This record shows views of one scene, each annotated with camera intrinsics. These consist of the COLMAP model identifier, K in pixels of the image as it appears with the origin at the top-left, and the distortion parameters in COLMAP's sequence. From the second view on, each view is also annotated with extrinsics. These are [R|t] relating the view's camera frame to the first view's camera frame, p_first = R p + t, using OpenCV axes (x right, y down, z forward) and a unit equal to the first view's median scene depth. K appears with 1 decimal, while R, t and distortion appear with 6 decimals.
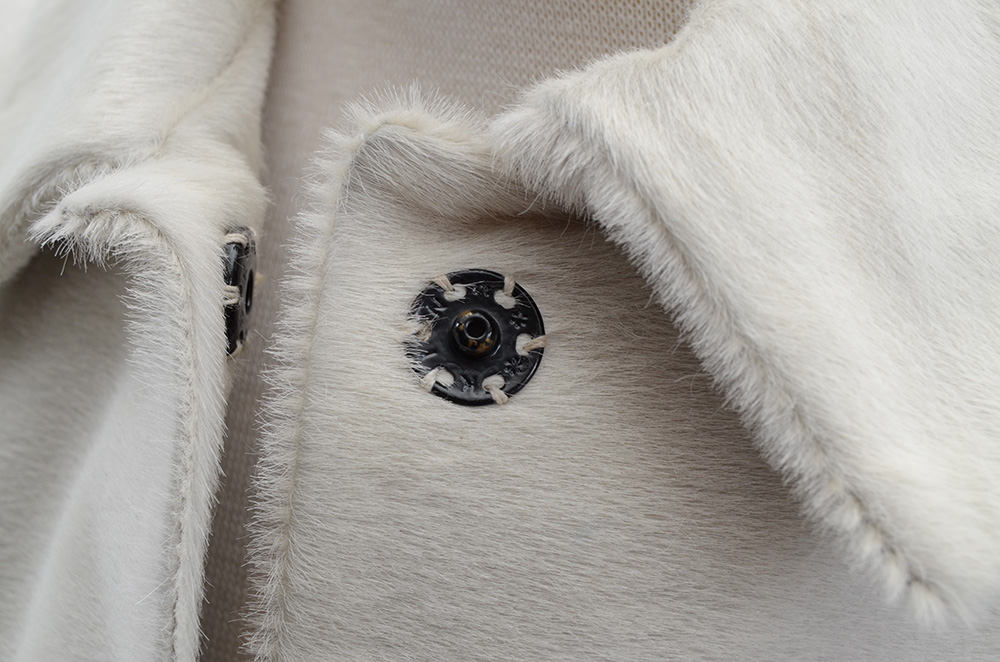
lens RADIAL K [[1749.4, 0, 504.0], [0, 1749.4, 337.4], [0, 0, 1]] dist [-0.156251, 0.000000]
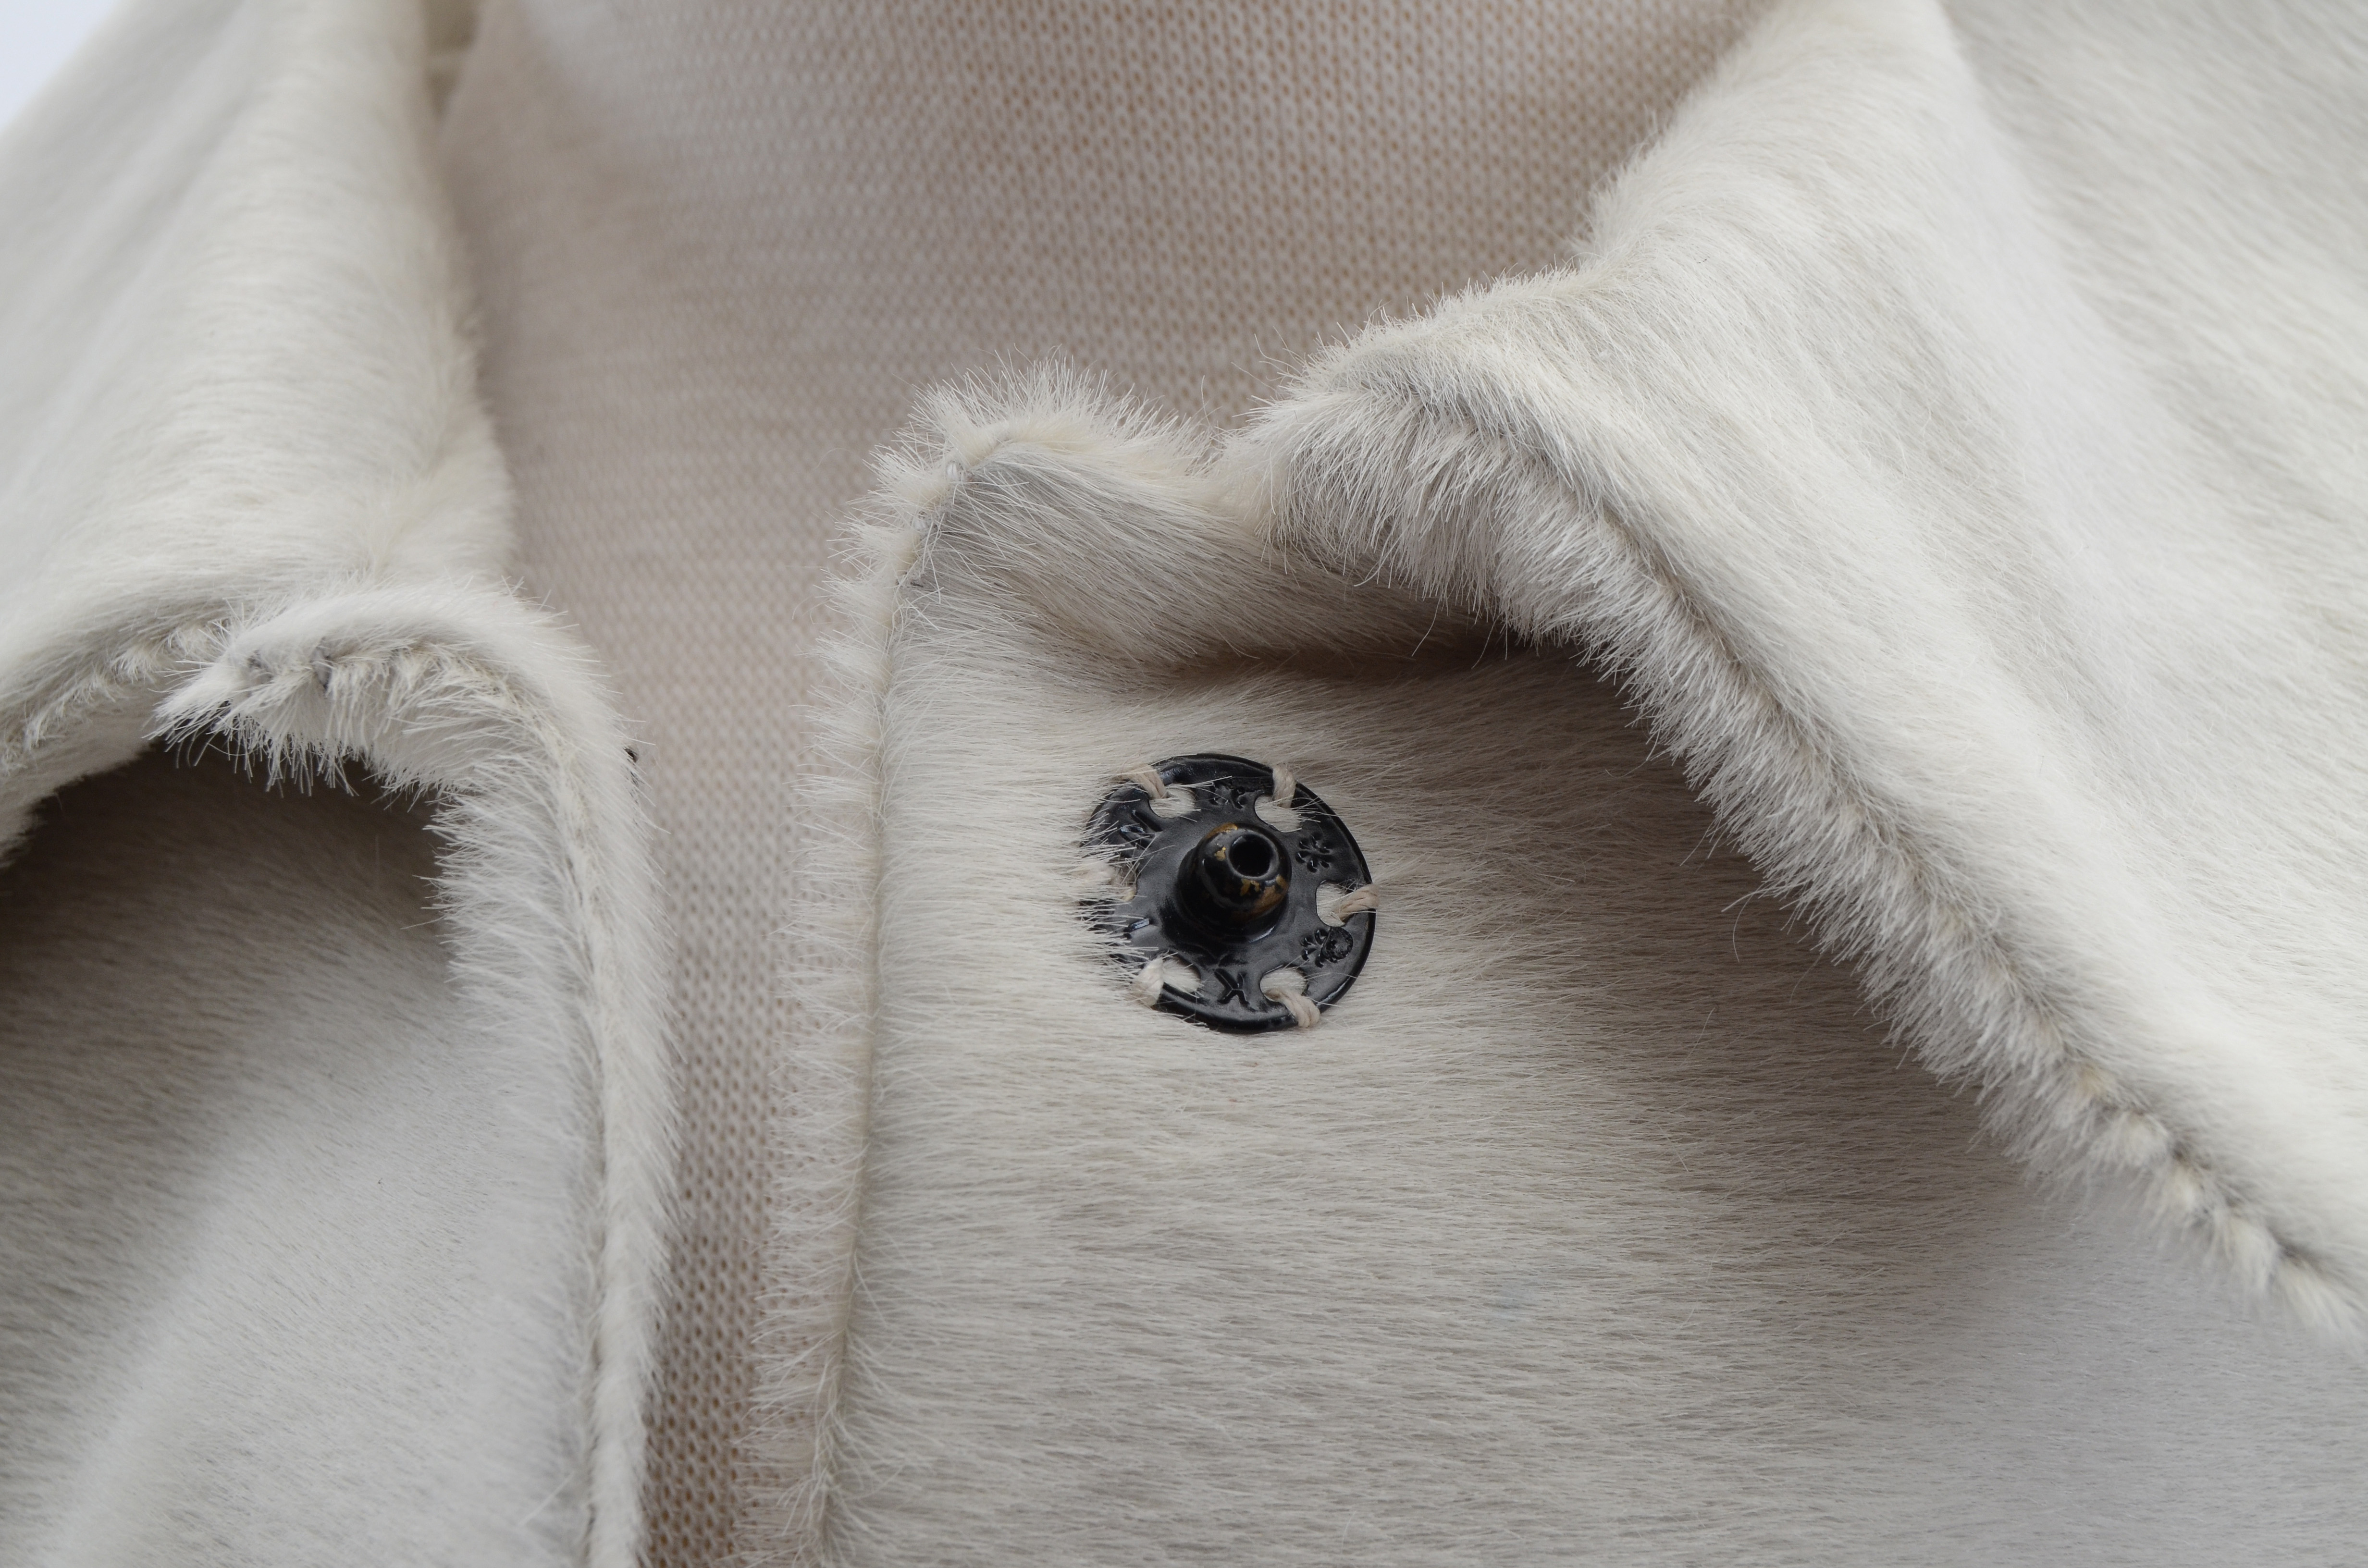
lens RADIAL K [[4142.0, 0, 1171.8], [0, 4142.0, 772.0], [0, 0, 1]] dist [-0.156251, 0.000000]
pose [[0.960105, -0.015731, 0.279198, -0.333607], [0.086669, 0.965993, -0.243609, 0.232552], [-0.265871, 0.258088, 0.928818, -0.004007]]
